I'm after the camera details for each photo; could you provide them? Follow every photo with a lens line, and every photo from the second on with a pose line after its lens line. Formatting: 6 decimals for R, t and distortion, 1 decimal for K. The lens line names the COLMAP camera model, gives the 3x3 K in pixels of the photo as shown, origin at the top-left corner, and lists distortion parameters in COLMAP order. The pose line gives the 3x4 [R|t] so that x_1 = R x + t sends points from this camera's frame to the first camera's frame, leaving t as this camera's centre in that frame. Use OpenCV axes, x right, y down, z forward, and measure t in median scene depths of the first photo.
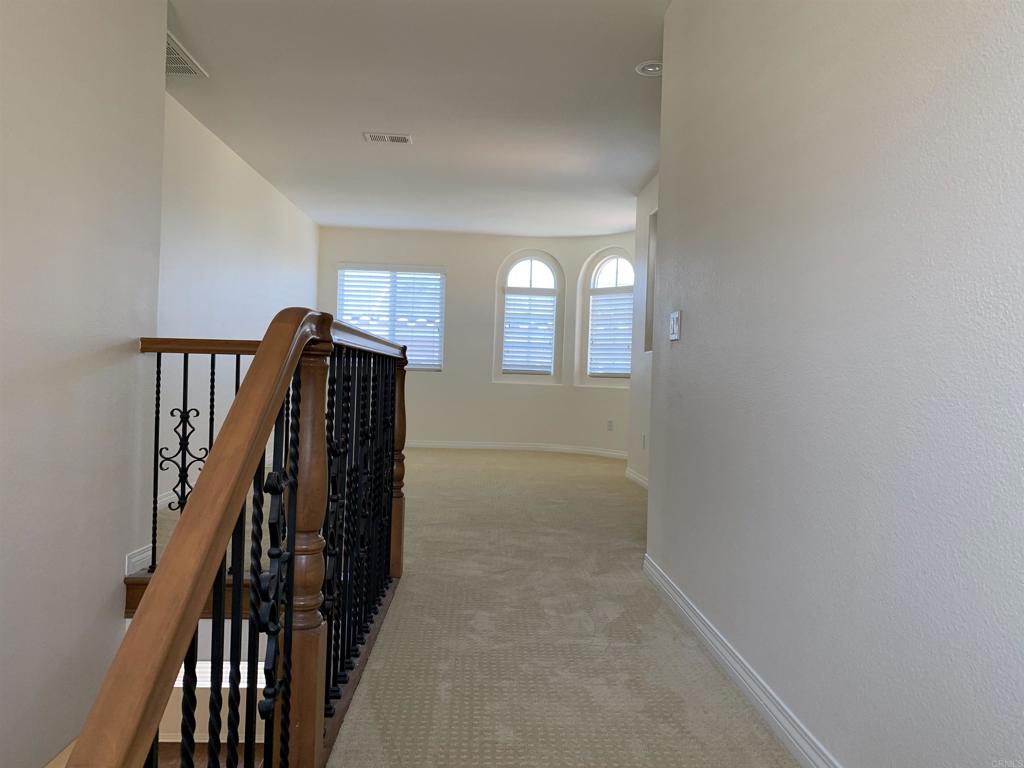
lens RADIAL K [[778.1, 0, 505.8], [0, 778.1, 380.1], [0, 0, 1]] dist [0.083608, -0.085162]
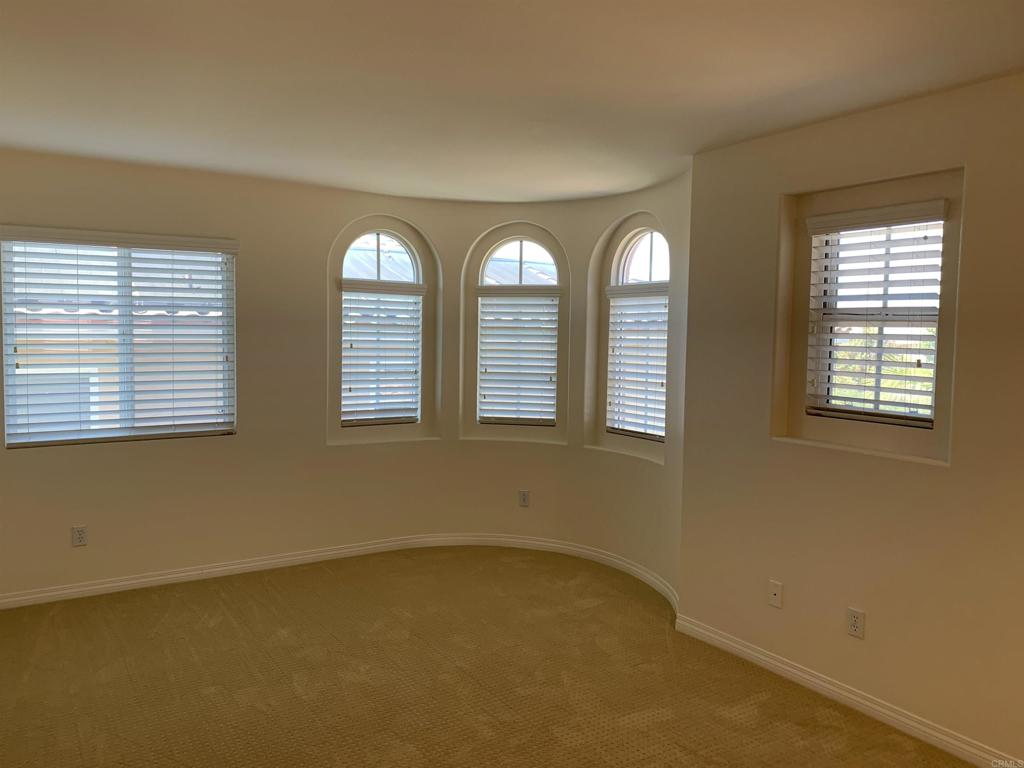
lens RADIAL K [[778.1, 0, 505.8], [0, 778.1, 380.1], [0, 0, 1]] dist [0.083608, -0.085162]
pose [[0.889888, -0.052672, 0.453128, -0.160052], [0.044771, 0.998600, 0.028154, -0.055695], [-0.453977, -0.004766, 0.891001, 0.426790]]
